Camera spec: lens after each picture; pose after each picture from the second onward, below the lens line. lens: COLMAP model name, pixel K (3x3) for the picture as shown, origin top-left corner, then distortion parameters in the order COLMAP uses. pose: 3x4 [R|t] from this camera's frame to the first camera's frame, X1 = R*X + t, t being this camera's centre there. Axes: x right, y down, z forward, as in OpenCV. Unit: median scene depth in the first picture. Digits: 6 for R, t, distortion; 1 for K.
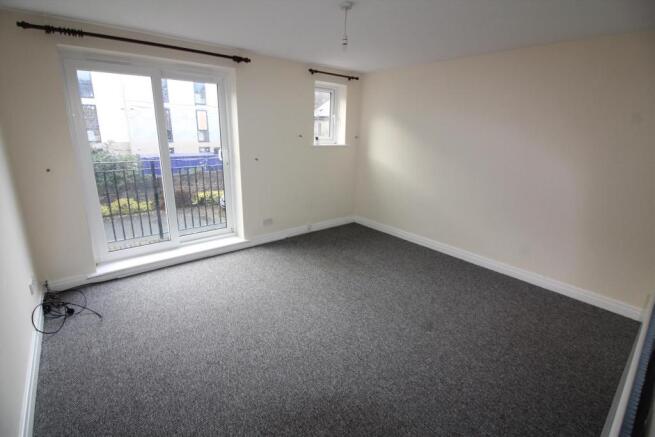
lens RADIAL K [[304.9, 0, 325.5], [0, 304.9, 214.5], [0, 0, 1]] dist [0.002403, -0.012969]
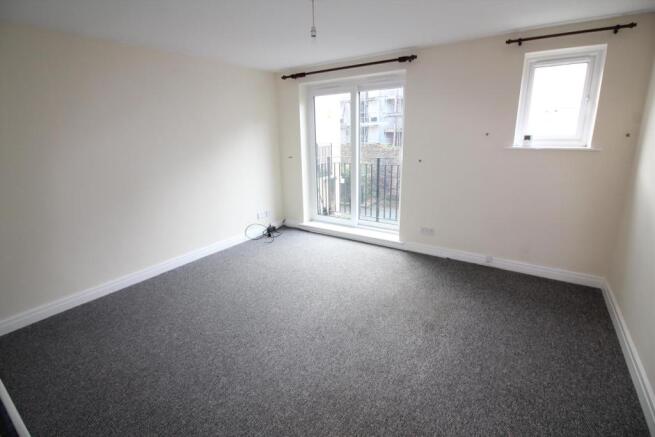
lens RADIAL K [[304.9, 0, 325.5], [0, 304.9, 214.5], [0, 0, 1]] dist [0.002403, -0.012969]
pose [[0.280280, 0.220488, -0.934253, 0.658359], [-0.228184, 0.960669, 0.158266, -0.114888], [0.932403, 0.168823, 0.319568, 0.503376]]
